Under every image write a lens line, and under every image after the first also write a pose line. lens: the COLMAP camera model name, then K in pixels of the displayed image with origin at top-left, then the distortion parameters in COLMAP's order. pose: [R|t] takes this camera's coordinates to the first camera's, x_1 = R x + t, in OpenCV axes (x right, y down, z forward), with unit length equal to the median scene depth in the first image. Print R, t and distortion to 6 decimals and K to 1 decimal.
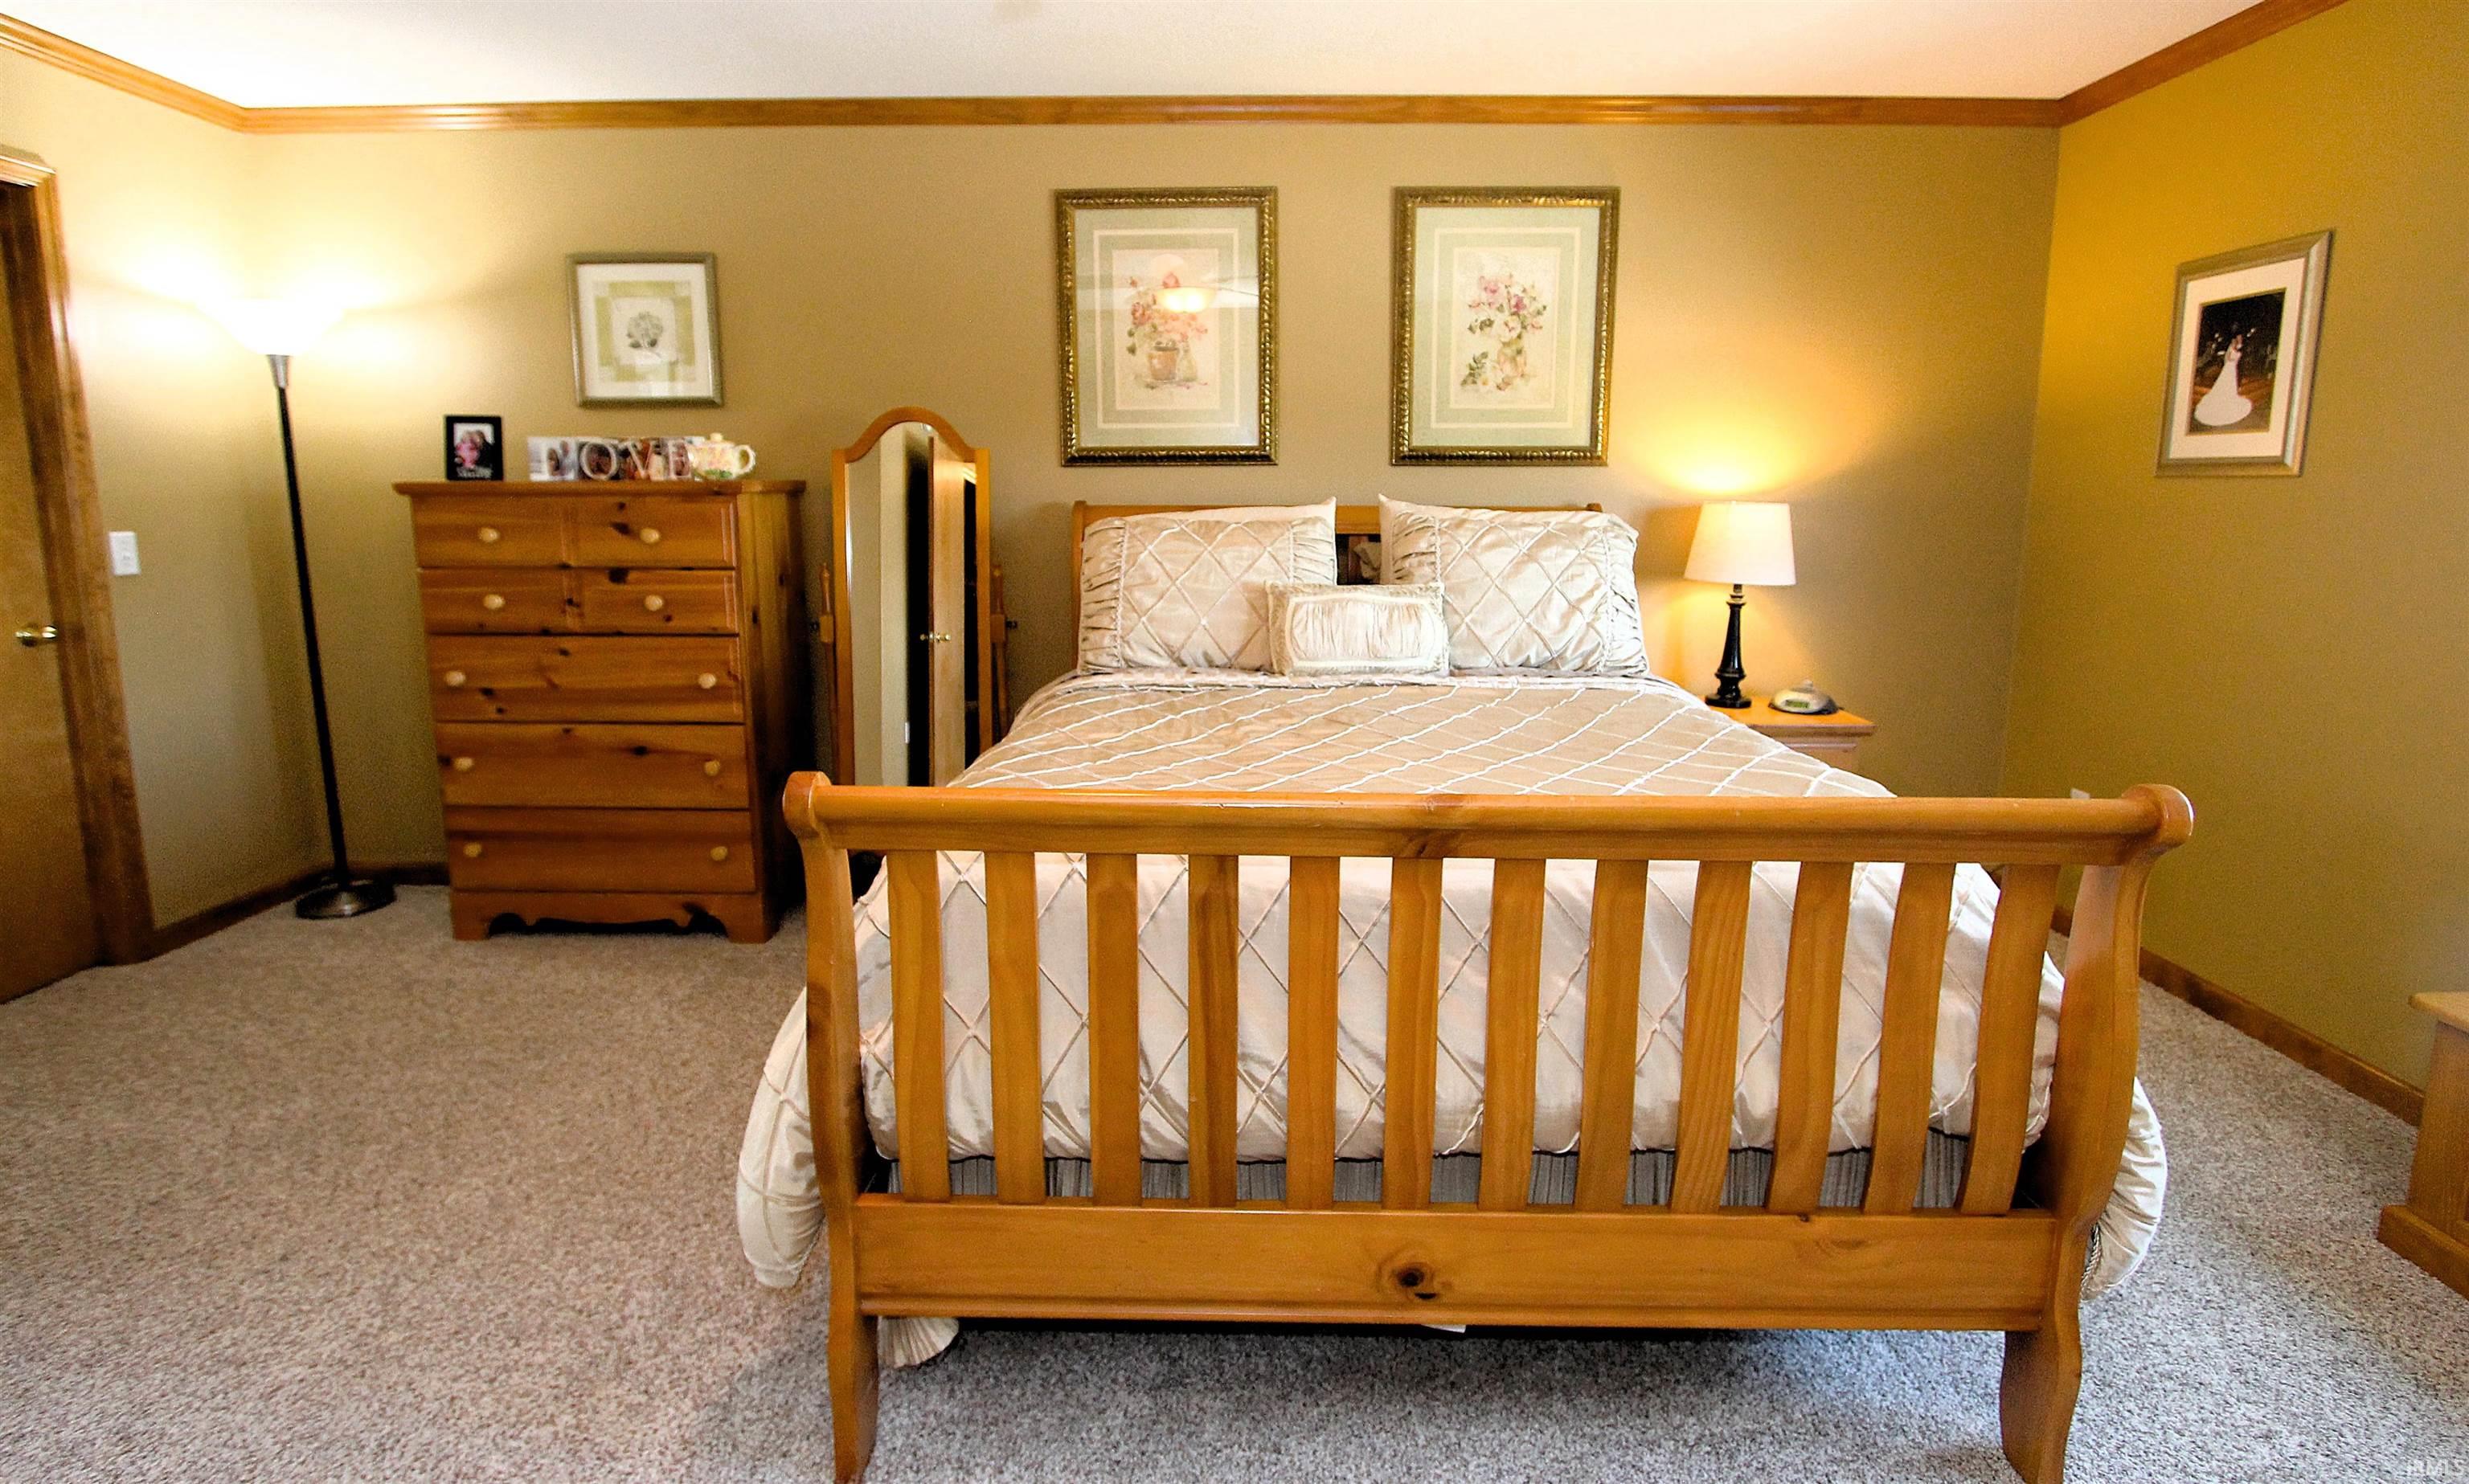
lens RADIAL K [[1176.5, 0, 1233.2], [0, 1176.5, 671.8], [0, 0, 1]] dist [-0.019546, 0.000837]
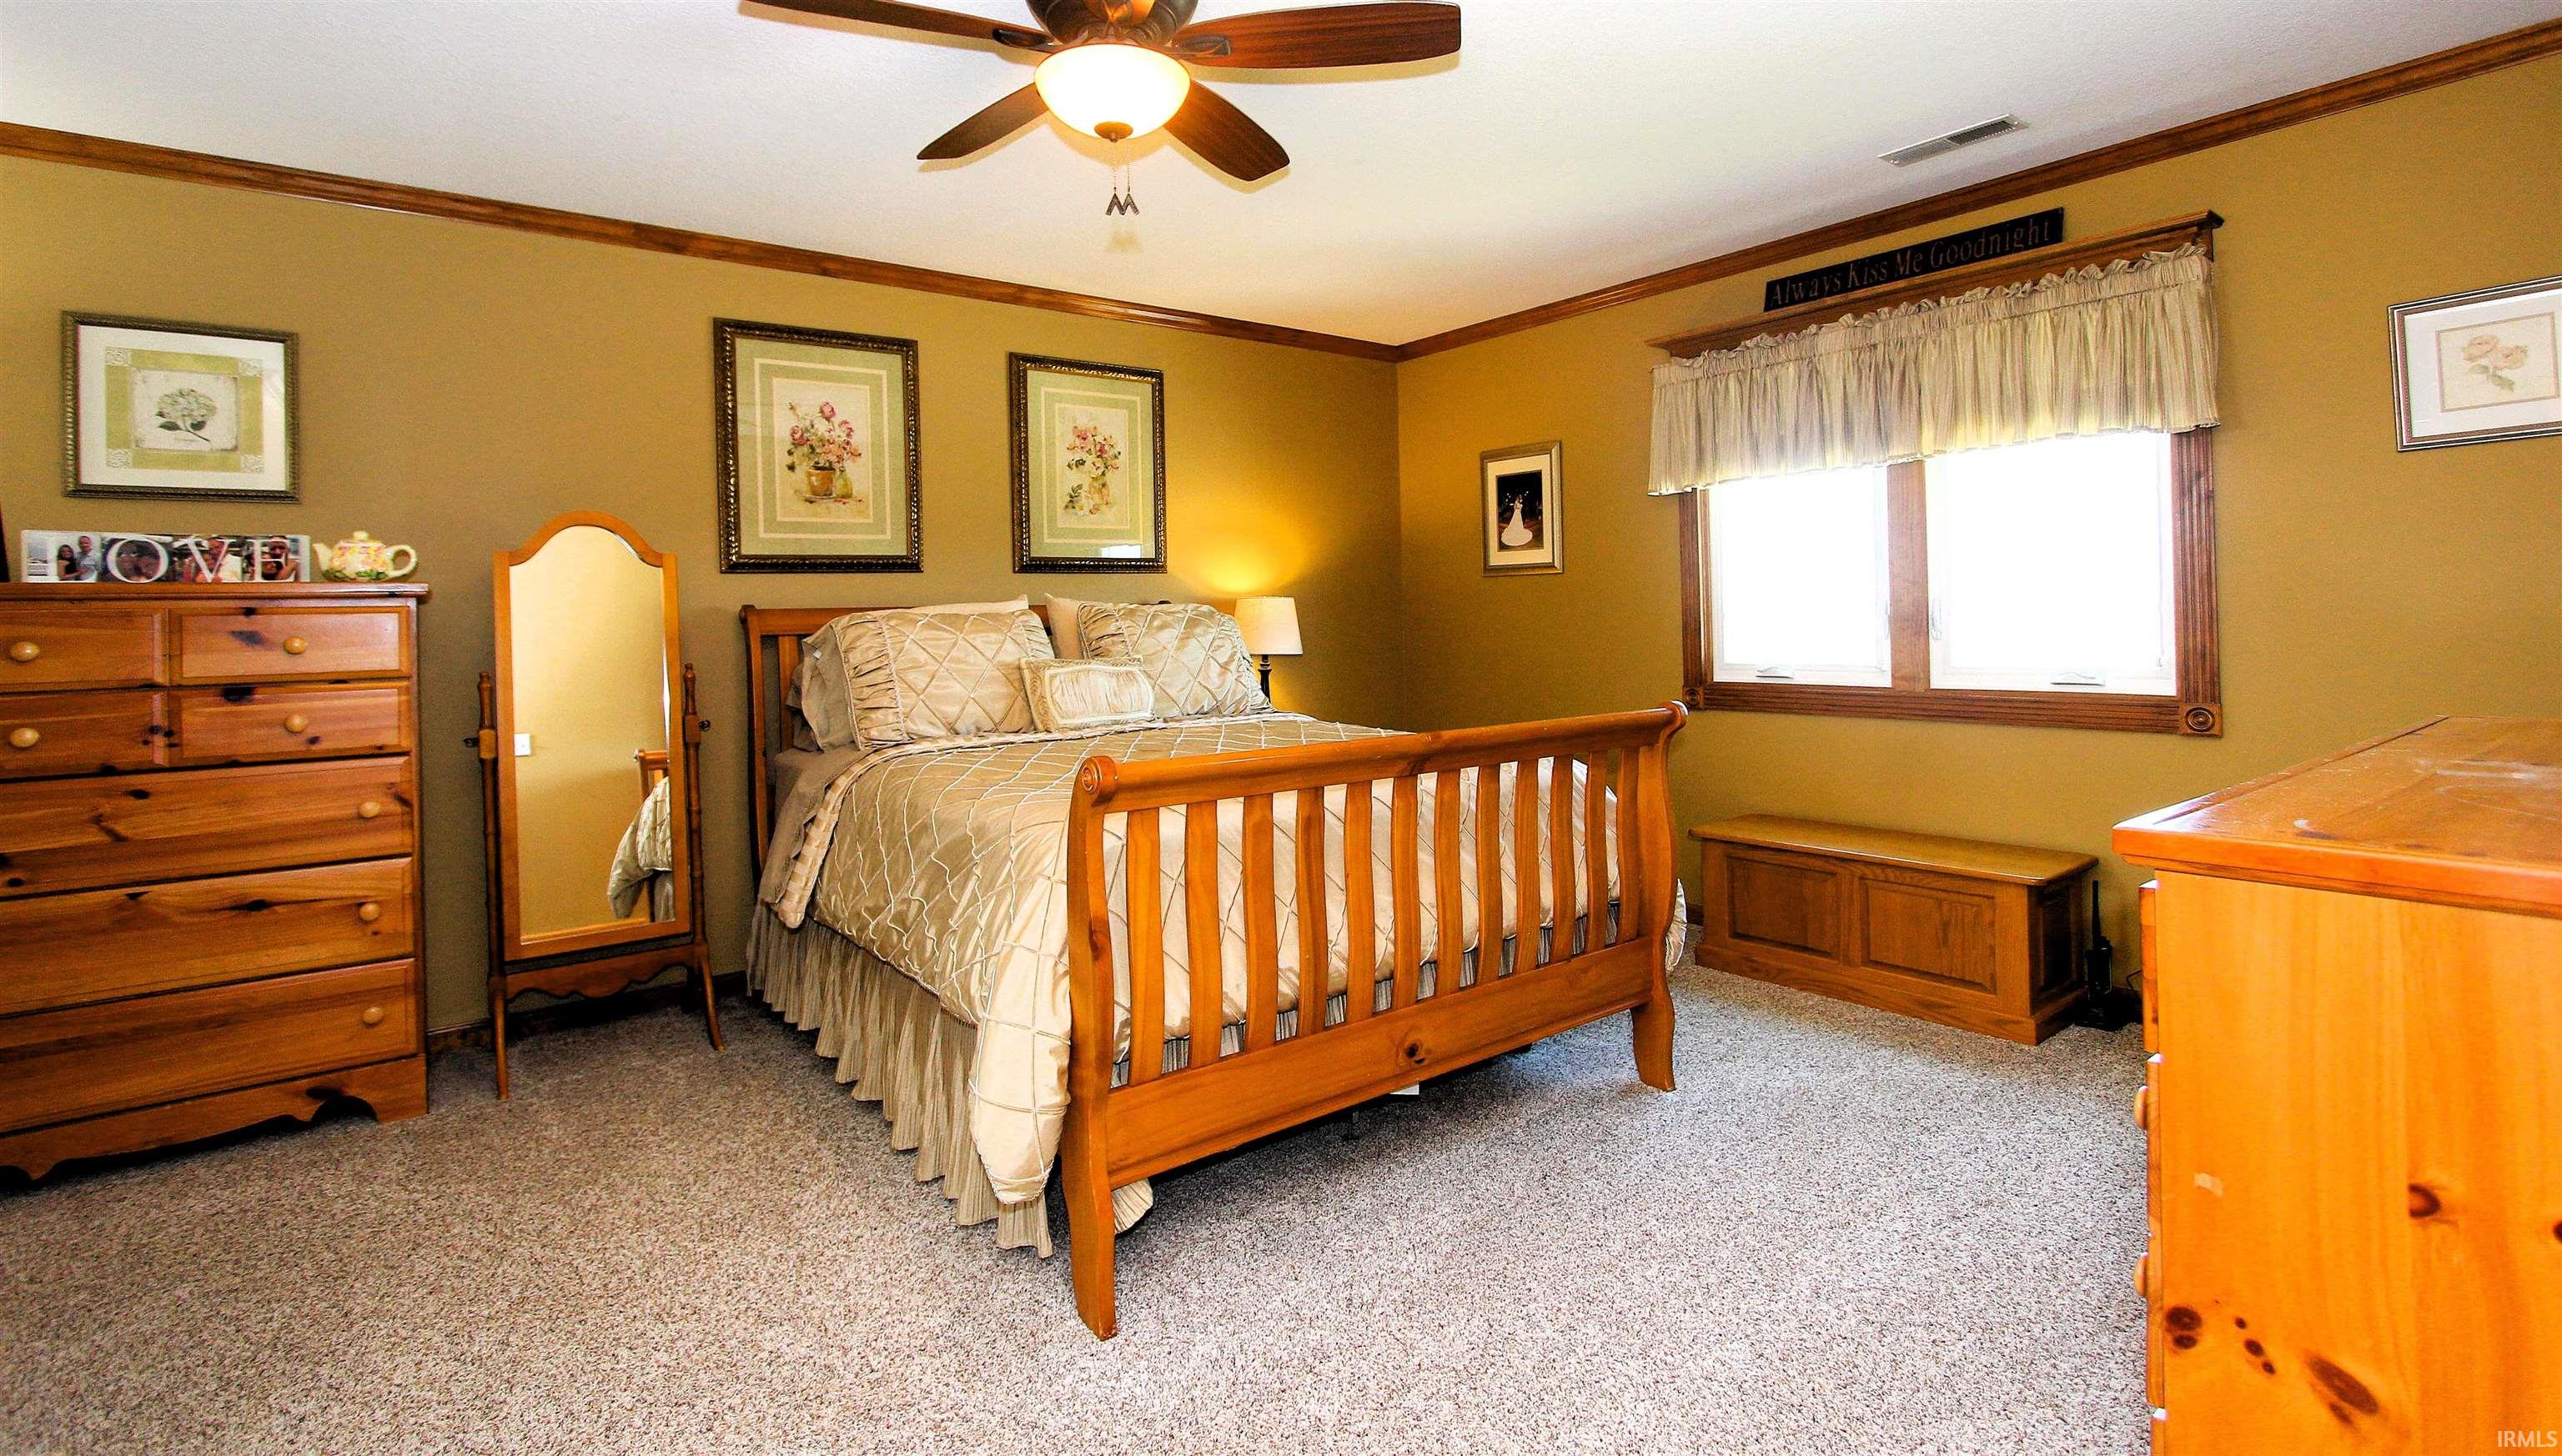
lens RADIAL K [[1177.9, 0, 1277.3], [0, 1177.9, 617.8], [0, 0, 1]] dist [-0.036518, 0.014524]
pose [[0.784794, -0.019999, 0.619433, -0.421878], [0.118058, 0.986002, -0.117739, 0.045812], [-0.608408, 0.165530, 0.776170, -0.095271]]
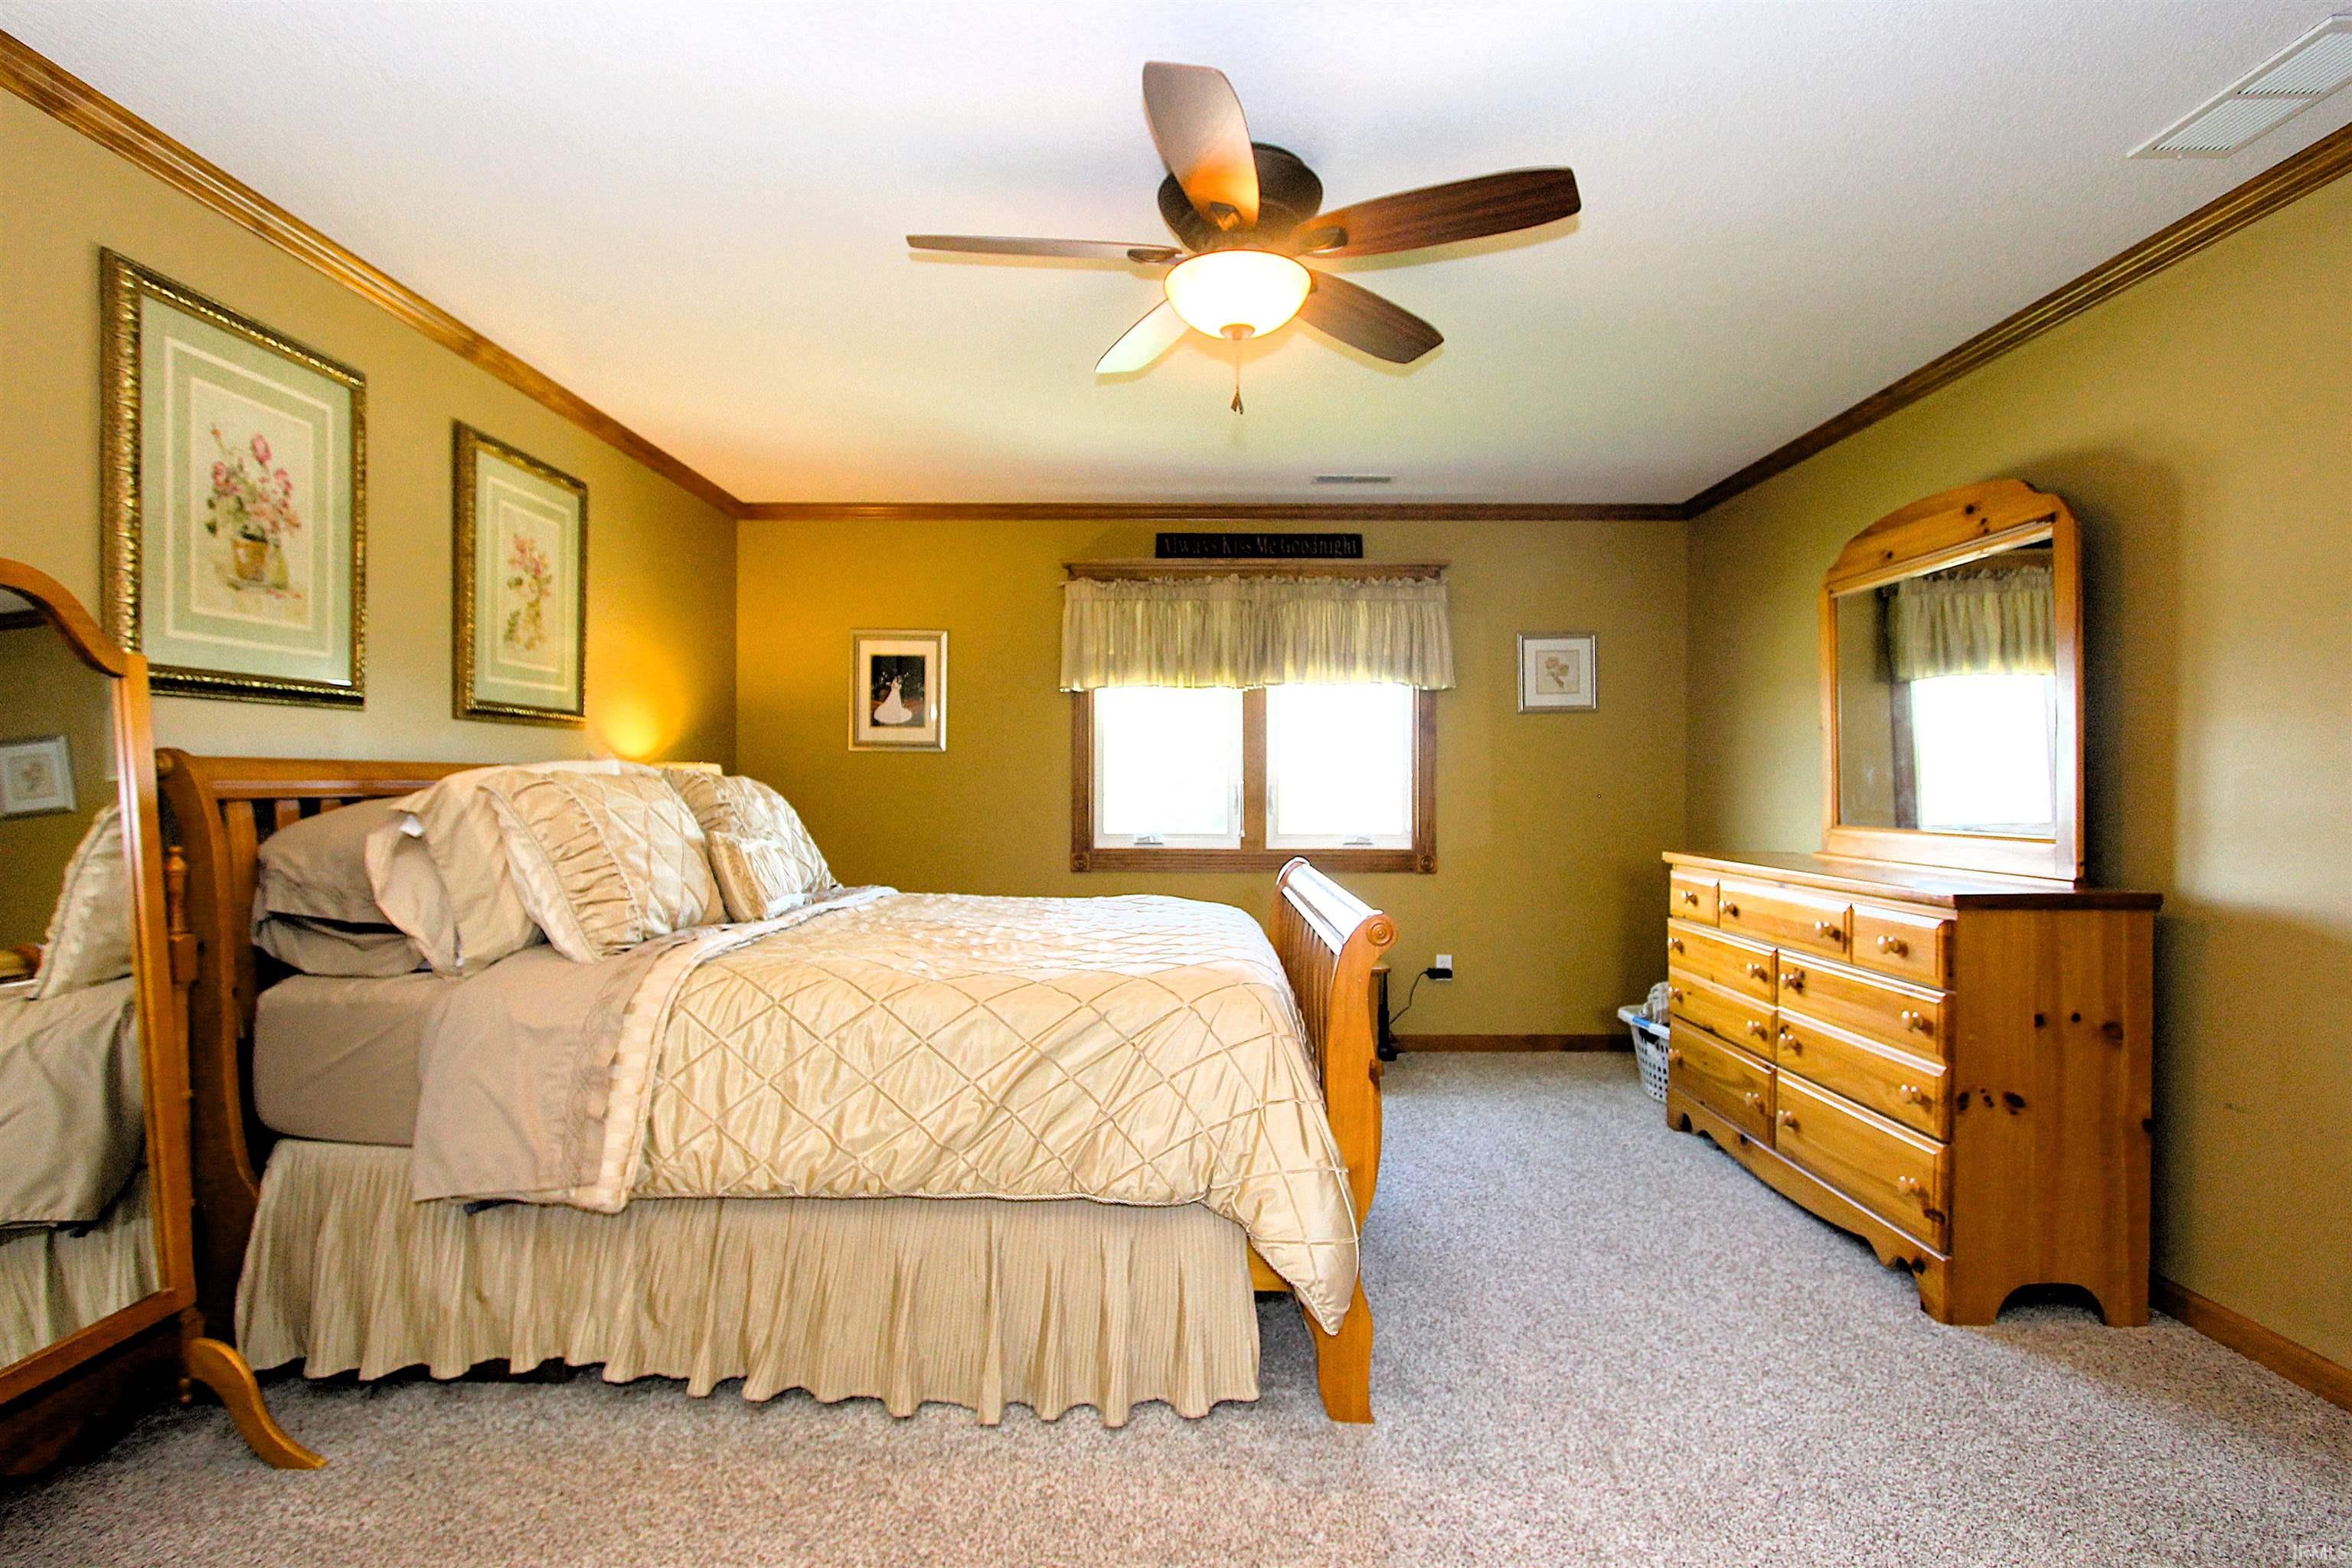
lens RADIAL K [[1128.2, 0, 1176.0], [0, 1128.2, 784.0], [0, 0, 1]] dist [-0.015041, 0.001136]
pose [[-0.007367, -0.003326, 0.999967, -0.754037], [0.147226, 0.989093, 0.004374, -0.052809], [-0.989075, 0.147253, -0.006797, 0.498399]]
